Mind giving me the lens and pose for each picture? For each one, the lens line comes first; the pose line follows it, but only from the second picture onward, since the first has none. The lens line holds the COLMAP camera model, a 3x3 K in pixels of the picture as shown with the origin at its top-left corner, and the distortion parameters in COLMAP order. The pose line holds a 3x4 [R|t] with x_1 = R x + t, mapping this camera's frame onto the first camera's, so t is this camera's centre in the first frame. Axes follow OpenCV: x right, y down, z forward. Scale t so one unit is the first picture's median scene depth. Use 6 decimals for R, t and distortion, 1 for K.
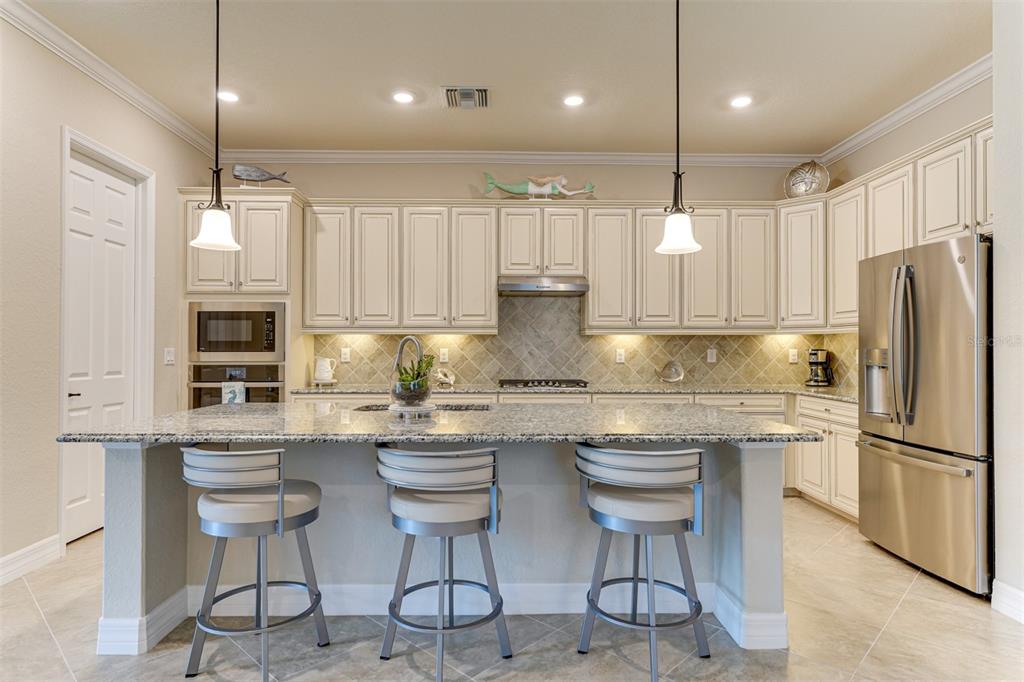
lens RADIAL K [[564.5, 0, 511.3], [0, 564.5, 342.4], [0, 0, 1]] dist [-0.004096, -0.000196]
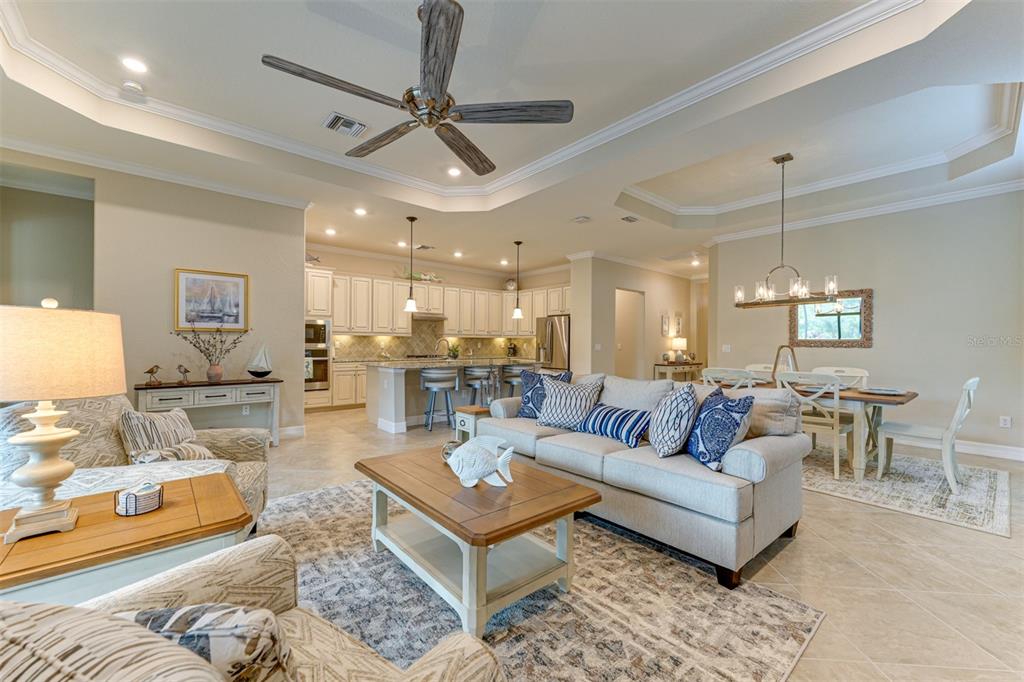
lens RADIAL K [[404.2, 0, 511.3], [0, 404.2, 342.5], [0, 0, 1]] dist [-0.000146, -0.000028]
pose [[0.770125, 0.006065, 0.637864, -0.777145], [-0.013393, 0.999888, 0.006663, -0.005247], [-0.637752, -0.013674, 0.770120, -0.585644]]
